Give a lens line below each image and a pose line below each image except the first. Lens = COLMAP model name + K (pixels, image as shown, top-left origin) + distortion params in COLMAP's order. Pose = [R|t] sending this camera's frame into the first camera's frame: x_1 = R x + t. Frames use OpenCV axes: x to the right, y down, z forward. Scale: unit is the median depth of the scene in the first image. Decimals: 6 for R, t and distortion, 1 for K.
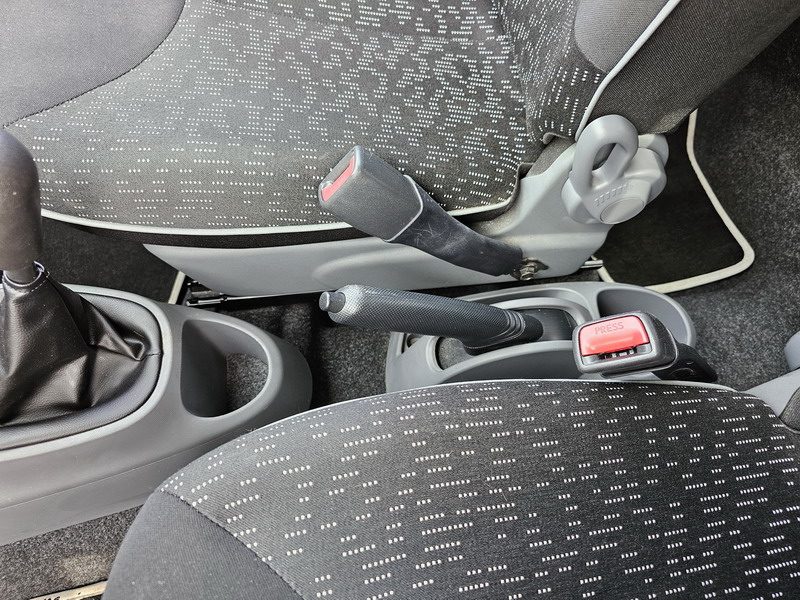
lens RADIAL K [[536.9, 0, 400.4], [0, 536.9, 299.5], [0, 0, 1]] dist [0.036176, -0.021353]
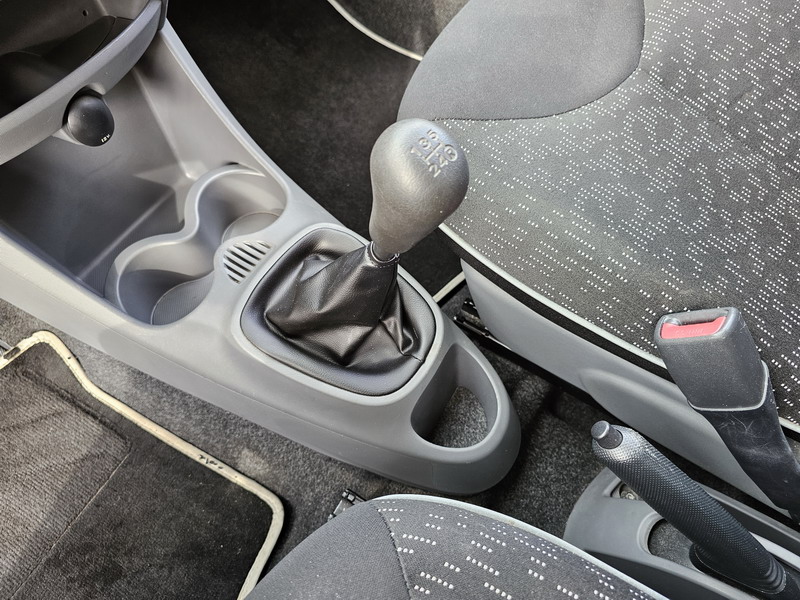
lens RADIAL K [[536.9, 0, 411.8], [0, 536.9, 304.5], [0, 0, 1]] dist [0.036176, -0.021353]
pose [[0.769471, 0.550595, -0.323666, -0.176378], [-0.561940, 0.824491, 0.066625, -0.045817], [0.303543, 0.130615, 0.943823, 0.002876]]
